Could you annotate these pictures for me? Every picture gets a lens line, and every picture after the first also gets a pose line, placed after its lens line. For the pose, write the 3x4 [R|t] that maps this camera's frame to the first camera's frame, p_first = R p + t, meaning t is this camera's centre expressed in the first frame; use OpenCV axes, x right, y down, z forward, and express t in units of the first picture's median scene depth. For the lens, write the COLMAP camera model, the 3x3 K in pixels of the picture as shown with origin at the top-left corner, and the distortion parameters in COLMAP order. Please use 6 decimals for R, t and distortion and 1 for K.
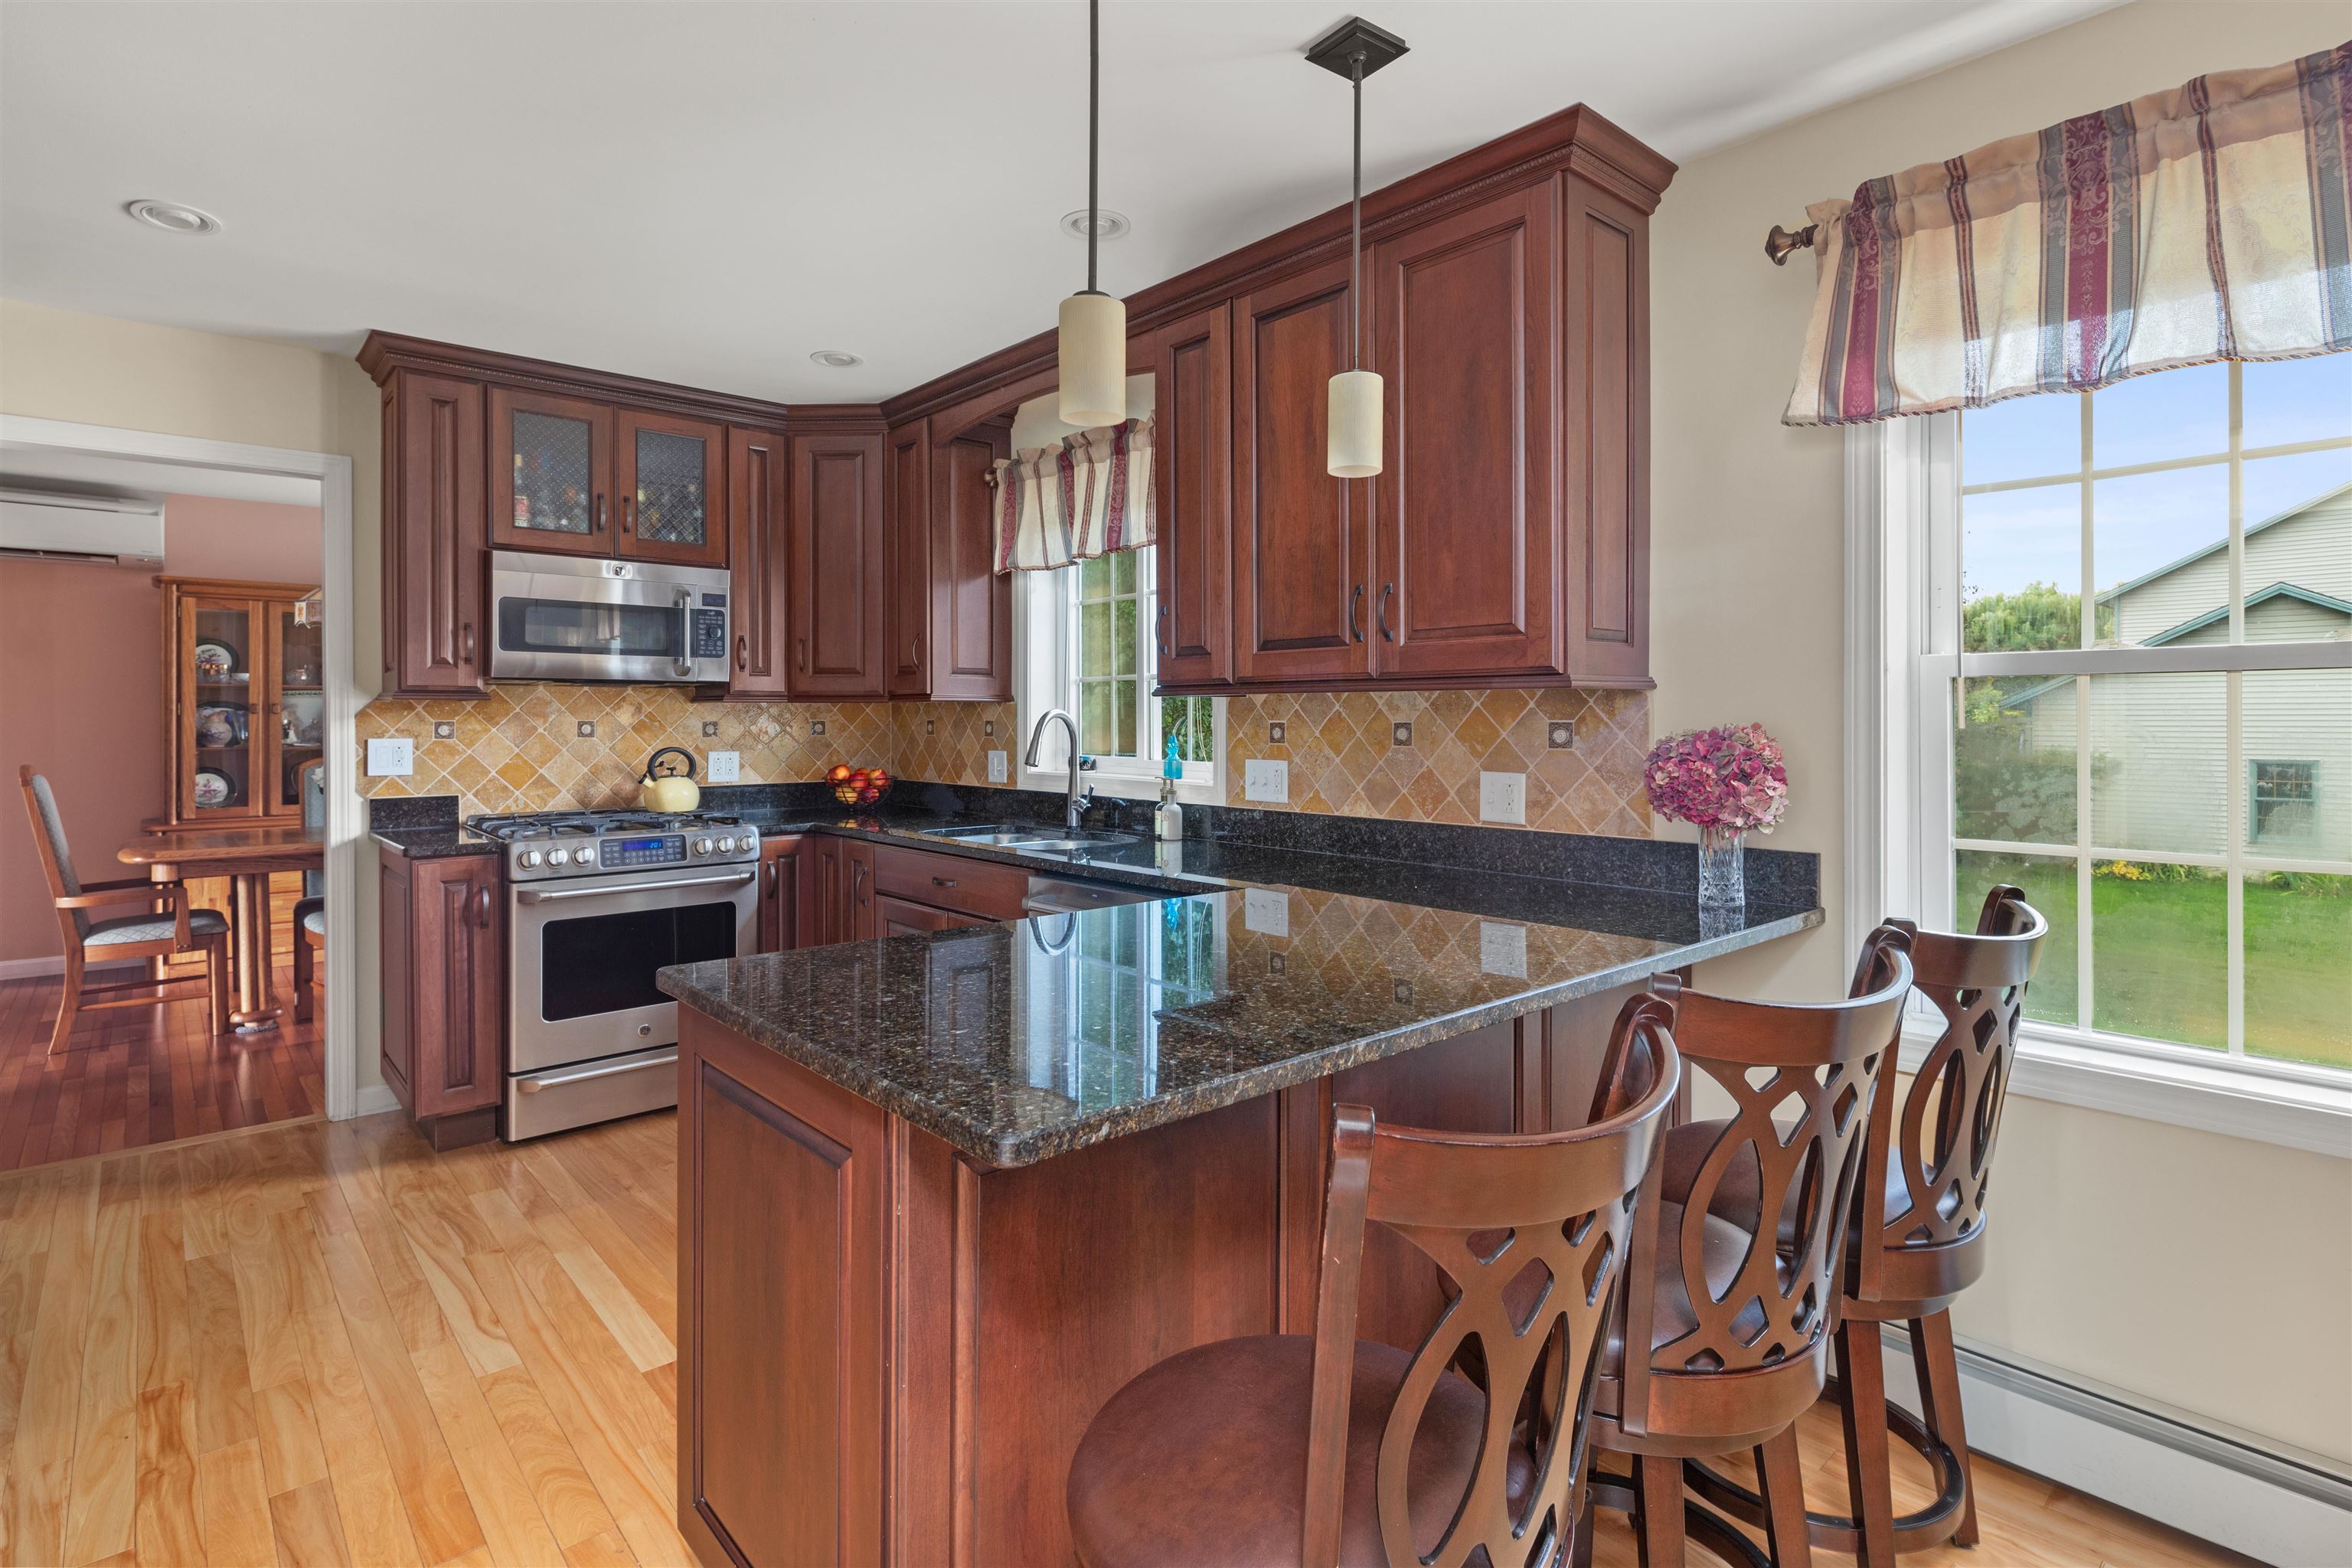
lens RADIAL K [[1151.5, 0, 1165.3], [0, 1151.5, 727.1], [0, 0, 1]] dist [-0.003766, -0.001133]
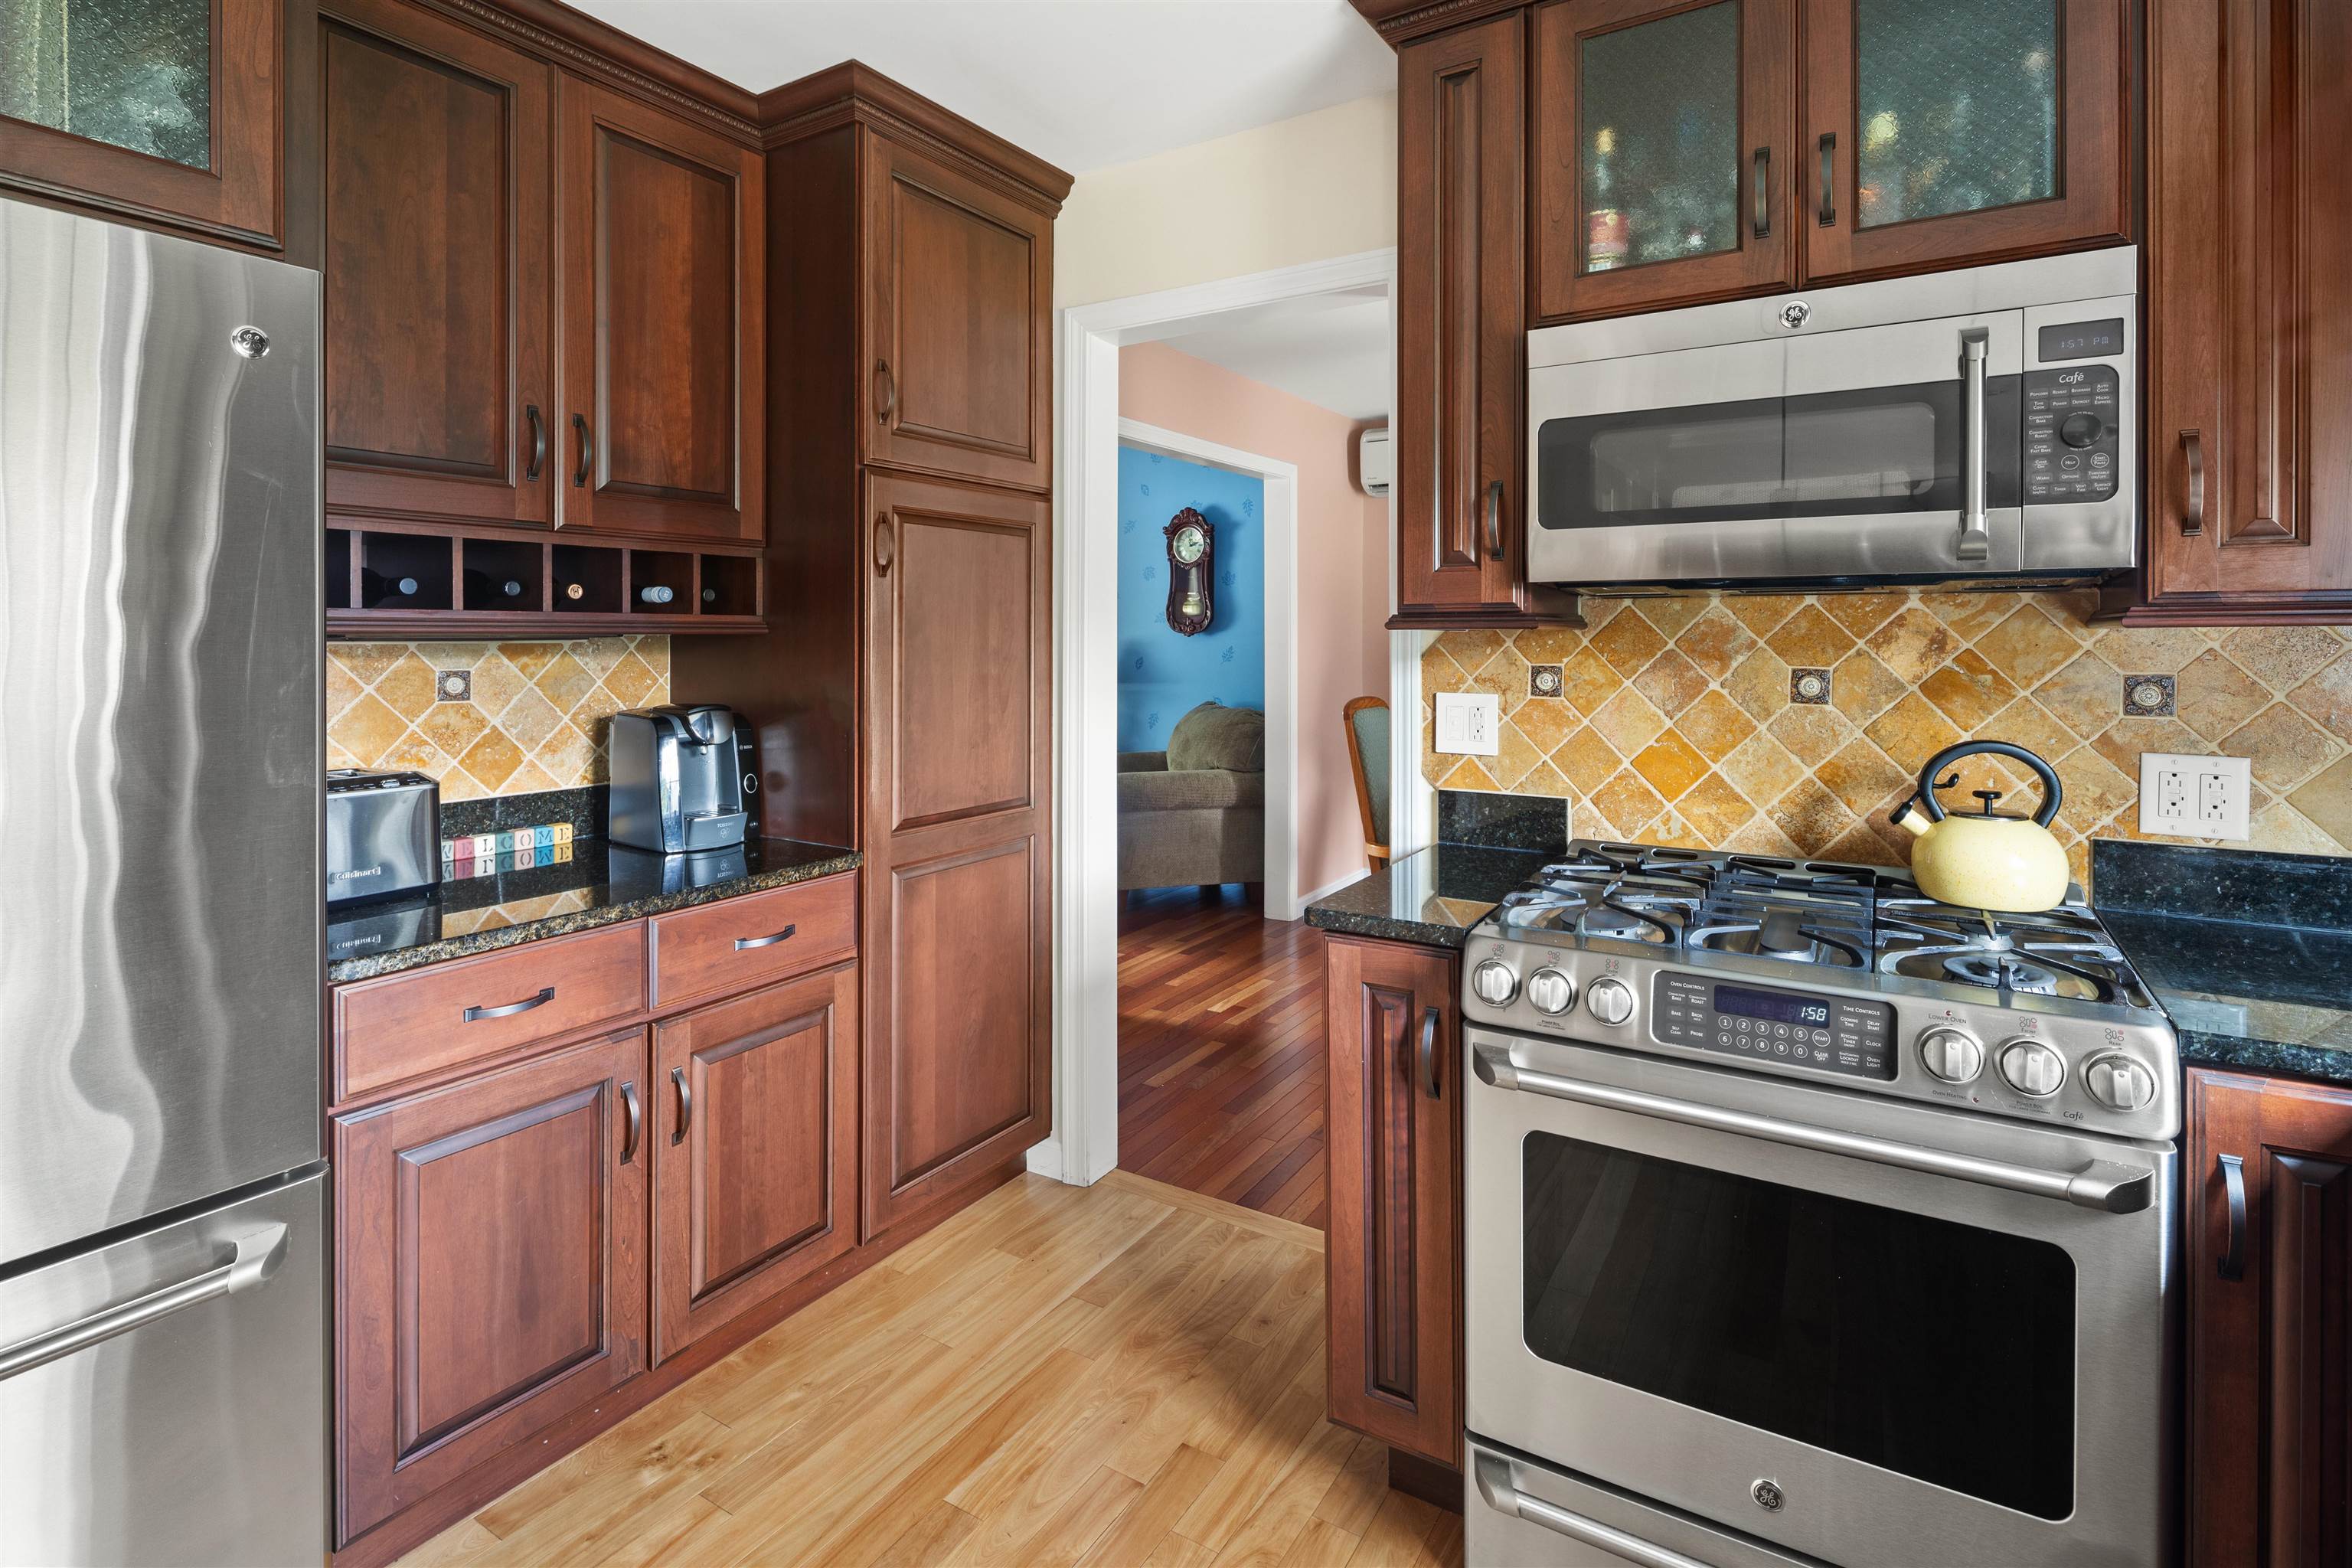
lens RADIAL K [[1152.2, 0, 1175.1], [0, 1152.2, 640.9], [0, 0, 1]] dist [0.000661, -0.000392]
pose [[0.280604, 0.005757, -0.959806, -0.137061], [-0.005743, 0.999974, 0.004319, -0.018696], [0.959806, 0.004301, 0.280630, 0.674219]]
